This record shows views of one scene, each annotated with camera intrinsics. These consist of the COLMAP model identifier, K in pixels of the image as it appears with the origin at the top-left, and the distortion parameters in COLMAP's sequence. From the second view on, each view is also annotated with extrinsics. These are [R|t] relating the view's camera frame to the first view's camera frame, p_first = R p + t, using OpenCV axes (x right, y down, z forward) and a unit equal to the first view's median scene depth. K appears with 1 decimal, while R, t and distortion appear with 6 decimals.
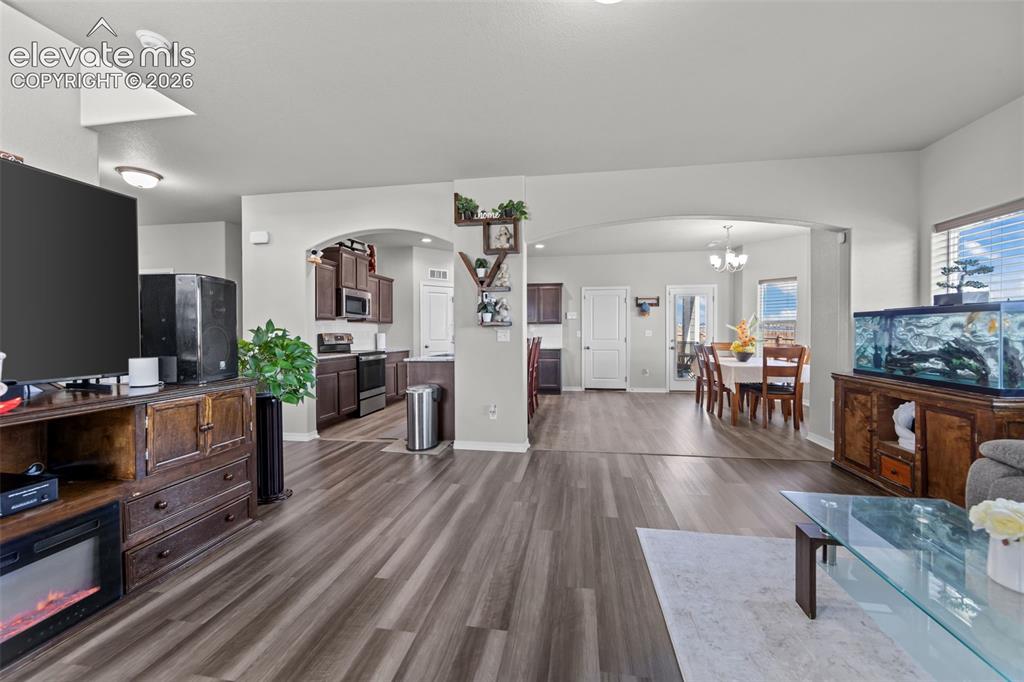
lens RADIAL K [[407.1, 0, 512.0], [0, 407.1, 341.0], [0, 0, 1]] dist [-0.000177, 0.000039]
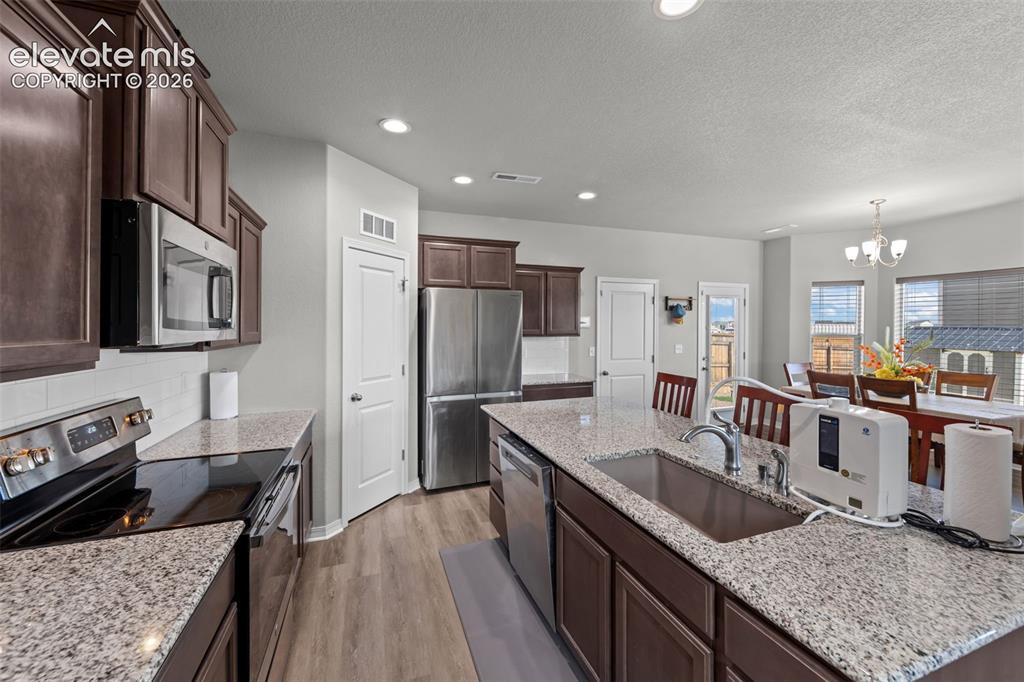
lens RADIAL K [[410.6, 0, 514.0], [0, 410.6, 324.6], [0, 0, 1]] dist [-0.003193, -0.000097]
pose [[0.874852, 0.004960, 0.484365, -0.262817], [0.007825, 0.999672, -0.024371, -0.047734], [-0.484327, 0.025111, 0.874527, 0.550039]]
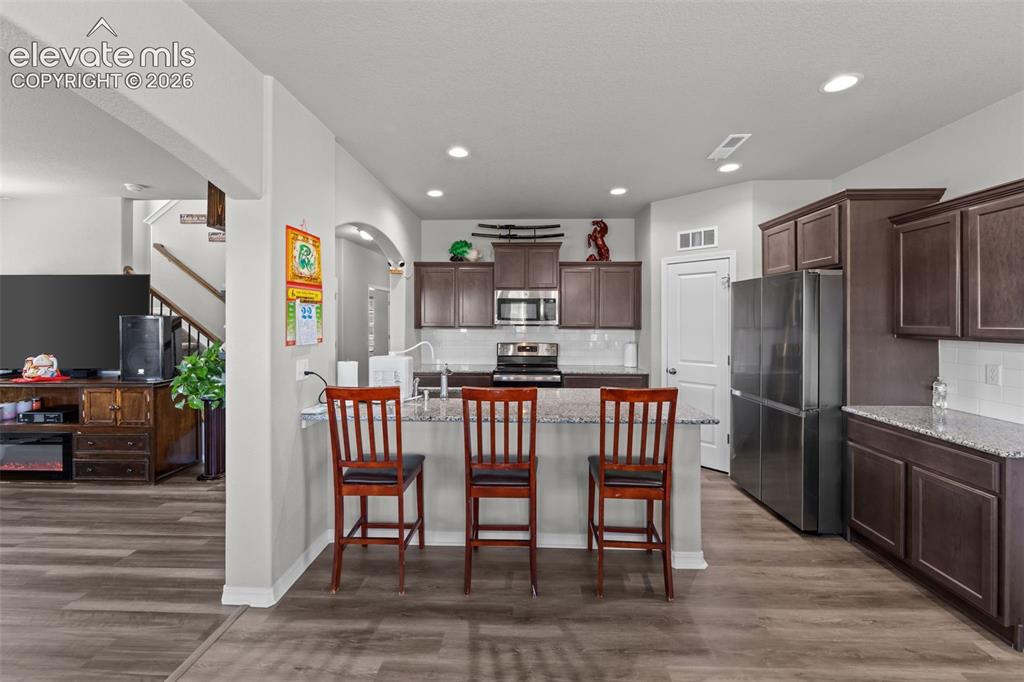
lens RADIAL K [[410.6, 0, 514.0], [0, 410.6, 324.6], [0, 0, 1]] dist [-0.003193, -0.000097]
pose [[0.125876, 0.015078, -0.991931, 0.317405], [-0.021873, 0.999684, 0.012420, -0.052938], [0.991805, 0.020133, 0.126166, 0.693359]]
